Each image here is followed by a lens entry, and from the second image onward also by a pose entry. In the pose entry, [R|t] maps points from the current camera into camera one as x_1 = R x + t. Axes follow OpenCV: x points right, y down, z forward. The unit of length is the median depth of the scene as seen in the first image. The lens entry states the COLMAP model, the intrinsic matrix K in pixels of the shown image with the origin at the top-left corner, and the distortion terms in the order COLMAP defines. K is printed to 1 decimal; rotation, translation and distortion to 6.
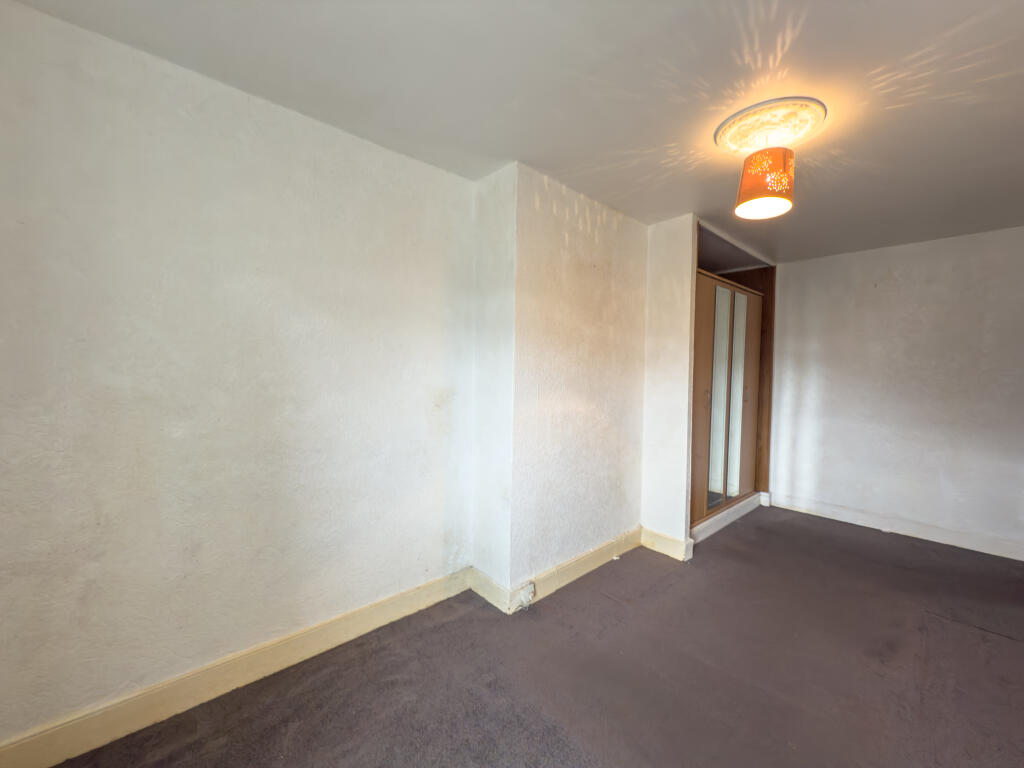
lens RADIAL K [[411.7, 0, 512.0], [0, 411.7, 384.0], [0, 0, 1]] dist [-0.001819, 0.000206]
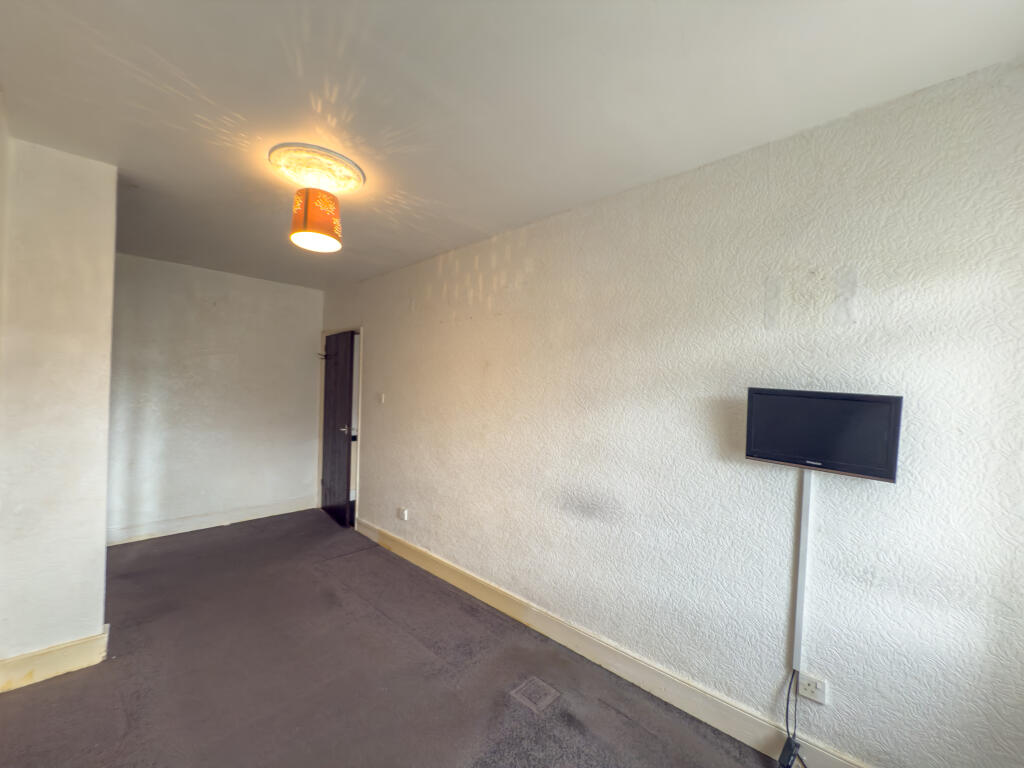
lens RADIAL K [[411.7, 0, 512.0], [0, 411.7, 384.0], [0, 0, 1]] dist [-0.001819, 0.000206]
pose [[-0.069365, -0.007978, 0.997559, -0.317438], [0.004660, 0.999955, 0.008321, -0.039210], [-0.997580, 0.005226, -0.069325, 0.355636]]
